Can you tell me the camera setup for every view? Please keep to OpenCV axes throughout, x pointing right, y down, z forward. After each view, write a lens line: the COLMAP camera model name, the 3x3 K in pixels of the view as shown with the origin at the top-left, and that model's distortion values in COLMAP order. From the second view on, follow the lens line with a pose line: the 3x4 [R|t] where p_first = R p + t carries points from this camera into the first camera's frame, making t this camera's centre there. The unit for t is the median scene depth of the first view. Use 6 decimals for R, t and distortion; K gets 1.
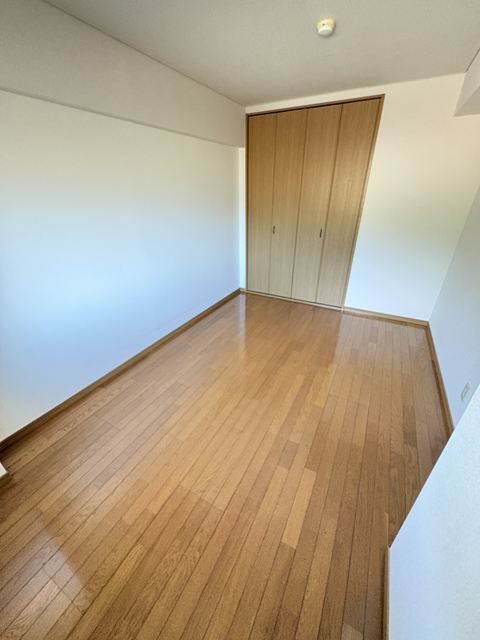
lens RADIAL K [[255.0, 0, 240.0], [0, 255.0, 320.0], [0, 0, 1]] dist [-0.000114, 0.000246]
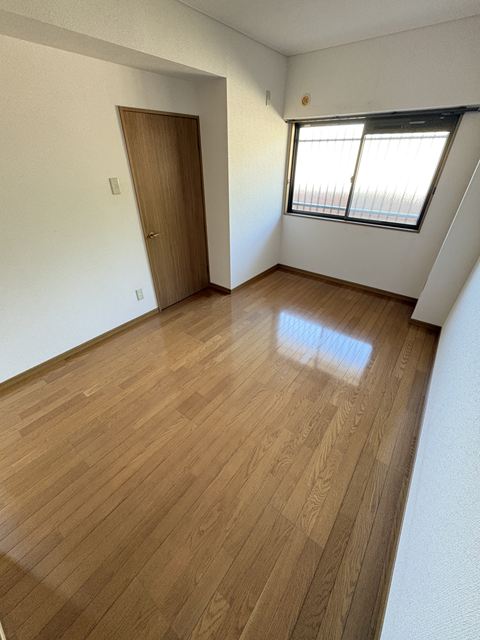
lens RADIAL K [[255.0, 0, 240.0], [0, 255.0, 320.0], [0, 0, 1]] dist [-0.000114, 0.000246]
pose [[-0.986979, -0.083036, 0.137756, 0.029045], [0.078624, 0.498084, 0.863557, -0.684966], [-0.140321, 0.863144, -0.485070, 1.308005]]
